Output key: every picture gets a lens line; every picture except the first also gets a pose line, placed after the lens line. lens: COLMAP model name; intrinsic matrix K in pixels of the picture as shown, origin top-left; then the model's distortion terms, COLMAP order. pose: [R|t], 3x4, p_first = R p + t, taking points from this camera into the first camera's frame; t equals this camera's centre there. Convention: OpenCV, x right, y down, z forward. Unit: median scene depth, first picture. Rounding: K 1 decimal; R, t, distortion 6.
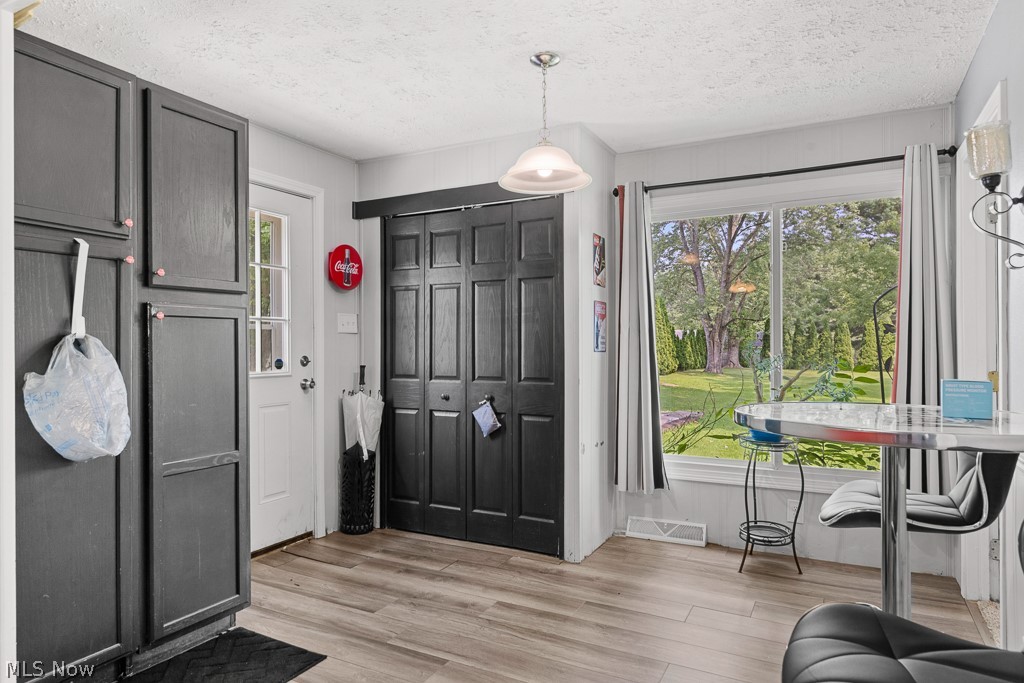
lens RADIAL K [[613.0, 0, 498.3], [0, 613.0, 345.5], [0, 0, 1]] dist [0.004650, -0.001403]
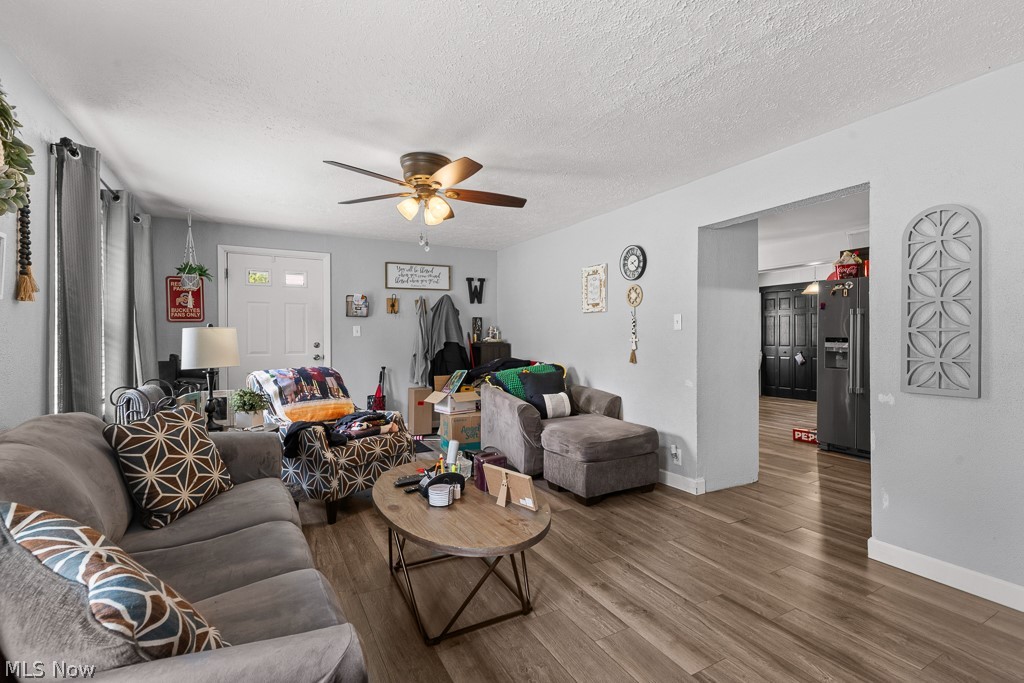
lens RADIAL K [[462.6, 0, 540.6], [0, 462.6, 342.0], [0, 0, 1]] dist [-0.004120, -0.001026]
pose [[0.851904, 0.002628, -0.523691, 0.089254], [0.005557, 0.999886, 0.014058, -0.006351], [0.523668, -0.014886, 0.851792, -1.720079]]
